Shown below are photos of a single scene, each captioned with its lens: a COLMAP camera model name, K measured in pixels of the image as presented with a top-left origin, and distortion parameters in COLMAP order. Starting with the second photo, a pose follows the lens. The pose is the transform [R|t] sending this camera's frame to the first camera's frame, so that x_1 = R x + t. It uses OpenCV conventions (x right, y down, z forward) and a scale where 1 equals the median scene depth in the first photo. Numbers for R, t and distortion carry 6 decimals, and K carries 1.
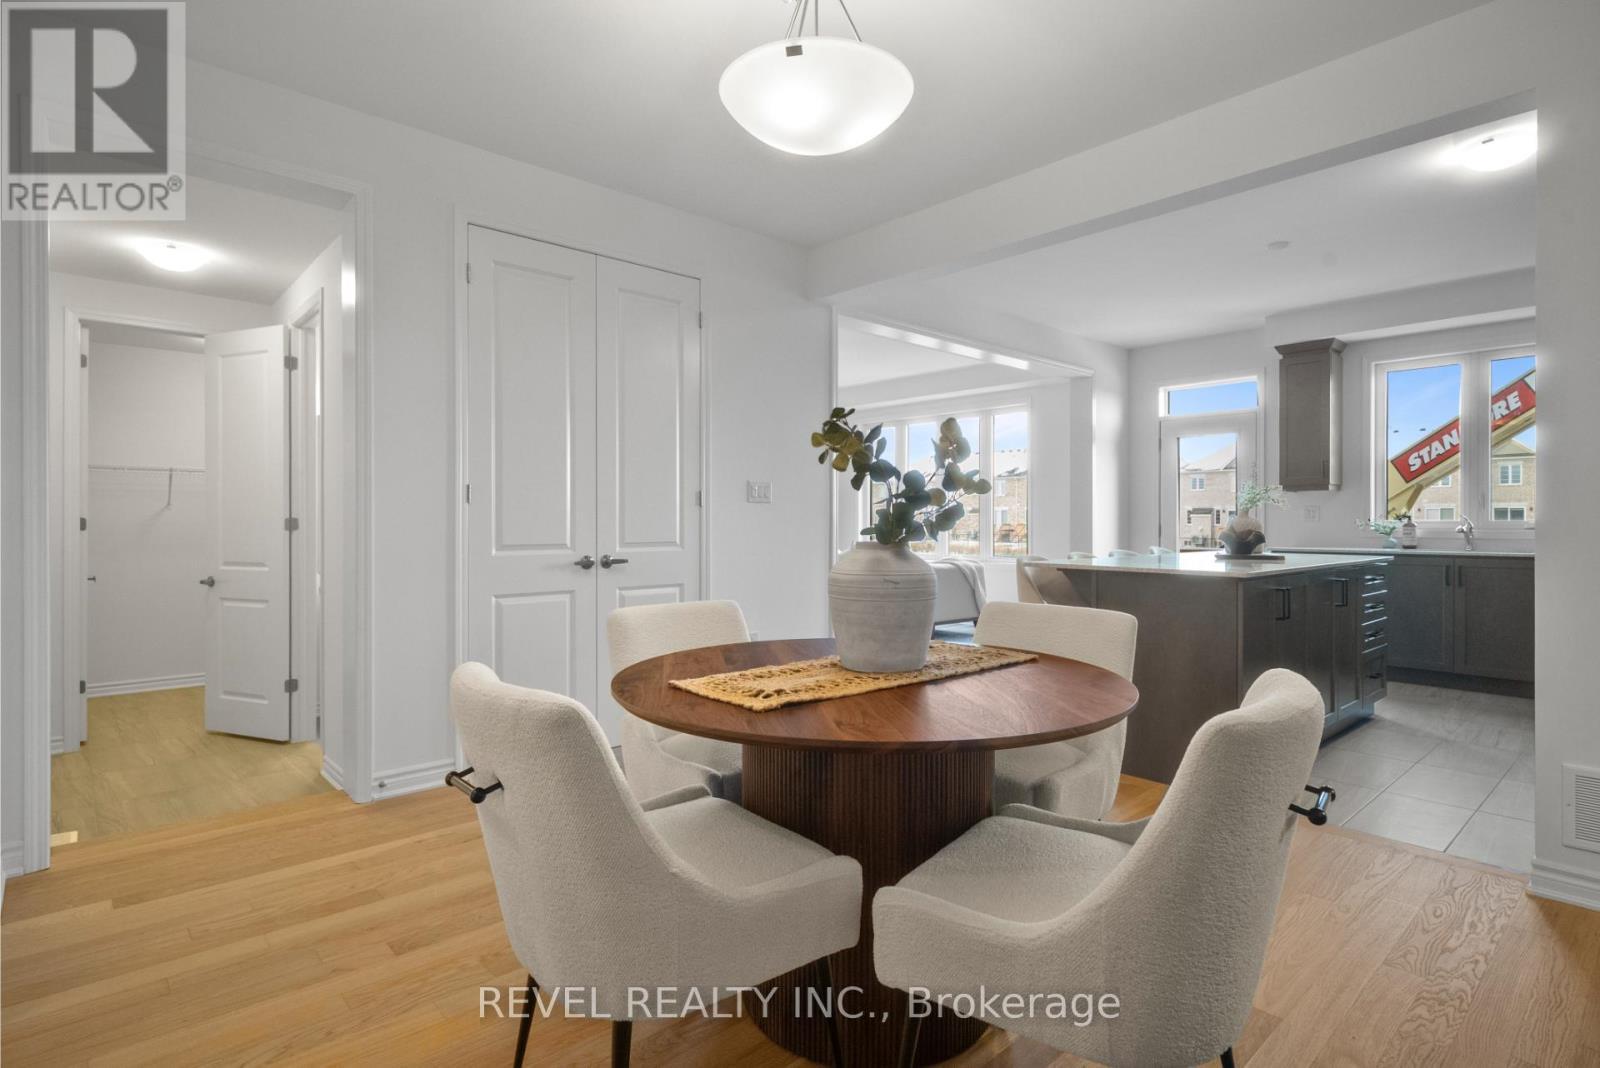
lens RADIAL K [[805.0, 0, 800.0], [0, 805.0, 534.0], [0, 0, 1]] dist [0.002184, 0.000223]
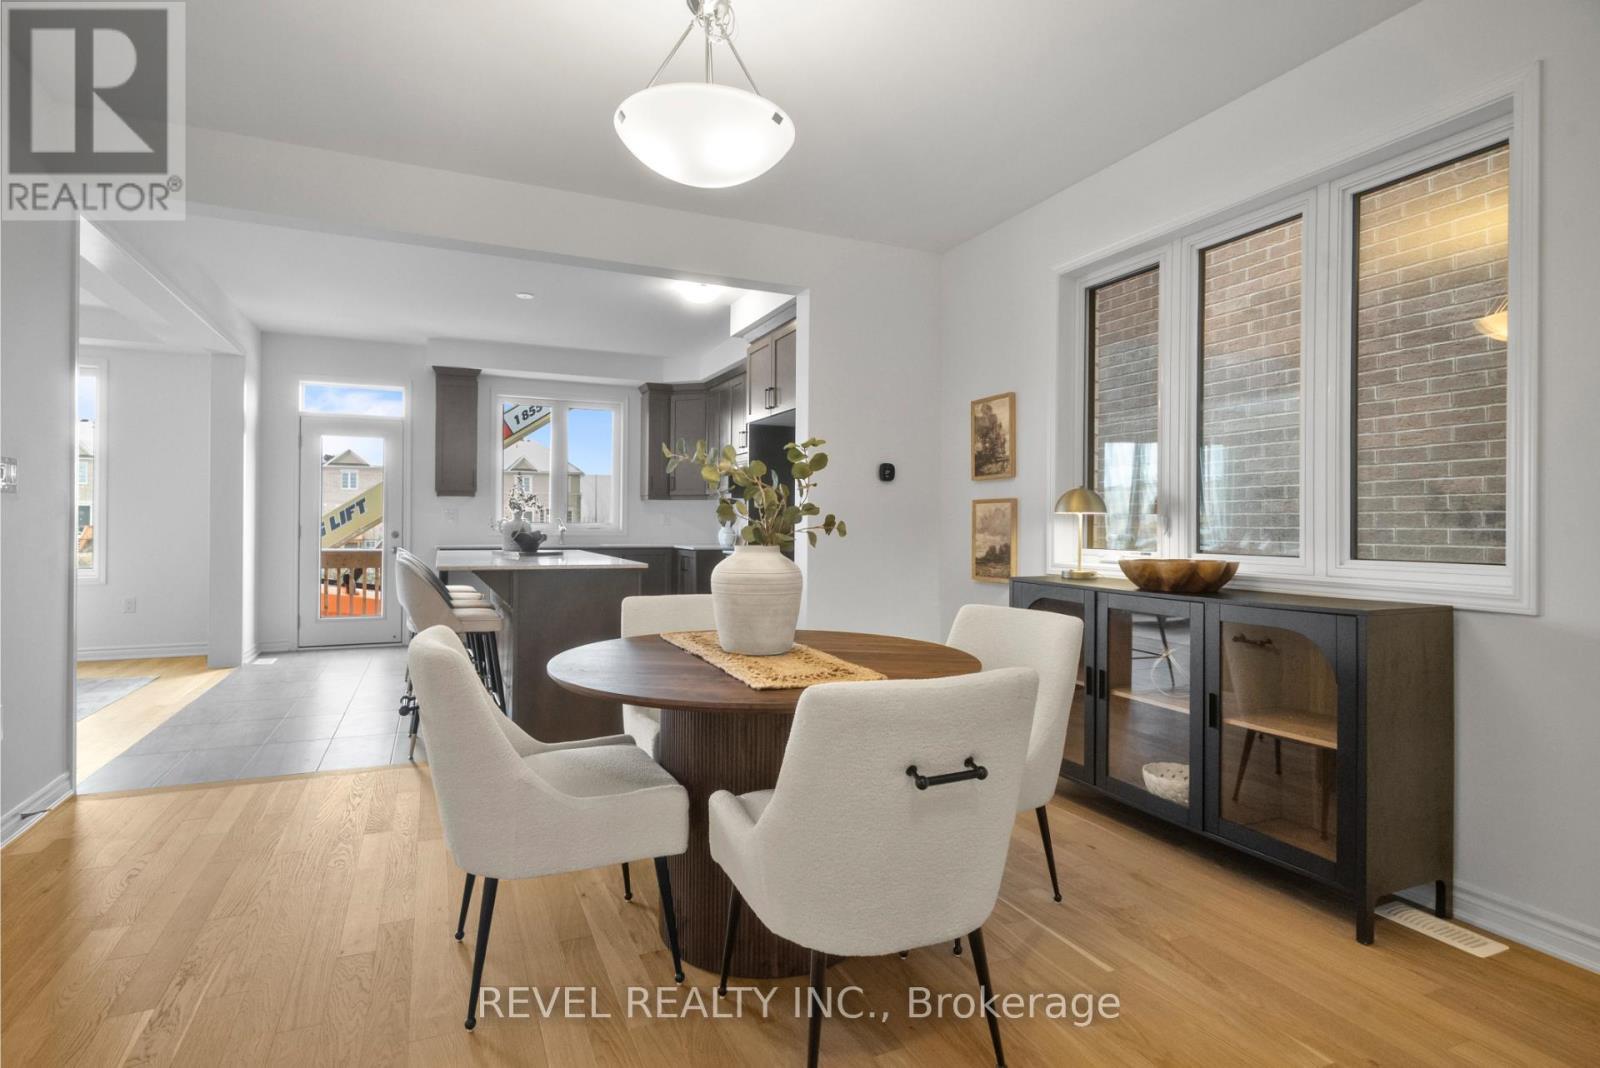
lens RADIAL K [[805.0, 0, 800.0], [0, 805.0, 534.0], [0, 0, 1]] dist [0.002184, 0.000223]
pose [[0.277443, -0.009497, 0.960695, -0.318871], [0.006564, 0.999947, 0.007989, -0.005174], [-0.960720, 0.004089, 0.277490, 0.187046]]
